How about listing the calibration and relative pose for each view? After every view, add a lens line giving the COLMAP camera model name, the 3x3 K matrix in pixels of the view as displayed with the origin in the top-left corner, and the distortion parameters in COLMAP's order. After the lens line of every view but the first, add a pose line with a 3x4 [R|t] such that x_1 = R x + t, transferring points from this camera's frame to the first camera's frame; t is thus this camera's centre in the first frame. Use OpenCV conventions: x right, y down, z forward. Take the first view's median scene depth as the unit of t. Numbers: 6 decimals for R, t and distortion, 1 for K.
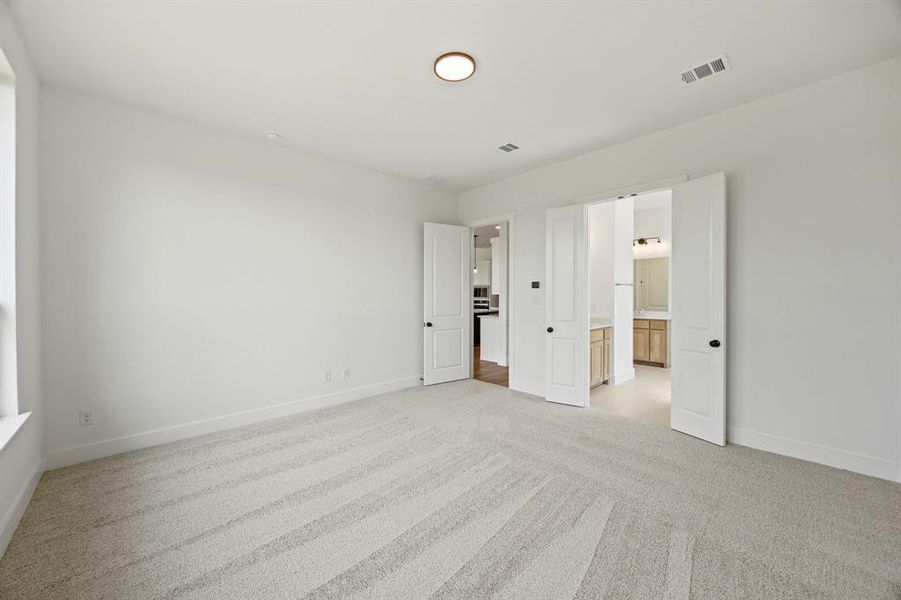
lens RADIAL K [[342.0, 0, 442.9], [0, 342.0, 297.5], [0, 0, 1]] dist [-0.005069, 0.001108]
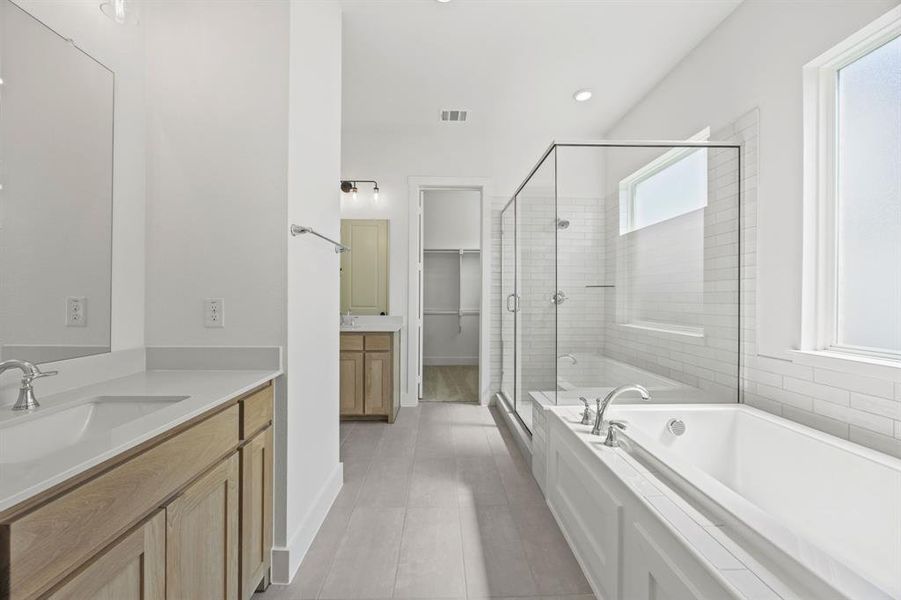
lens RADIAL K [[342.0, 0, 441.2], [0, 342.0, 298.7], [0, 0, 1]] dist [-0.005069, 0.001108]
pose [[0.663586, 0.003106, 0.748093, 0.306828], [0.003997, 0.999962, -0.007696, 0.018910], [-0.748089, 0.008097, 0.663549, 0.587100]]
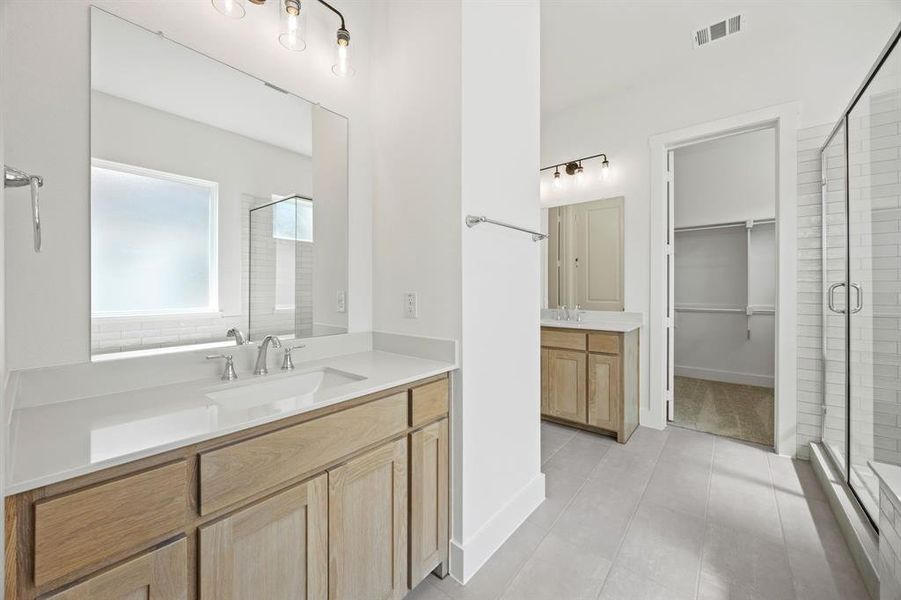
lens RADIAL K [[342.0, 0, 445.0], [0, 342.0, 291.9], [0, 0, 1]] dist [-0.005069, 0.001108]
pose [[0.991087, -0.000188, 0.133213, 0.370850], [0.001311, 0.999964, -0.008338, 0.018499], [-0.133207, 0.008438, 0.991052, 0.595732]]
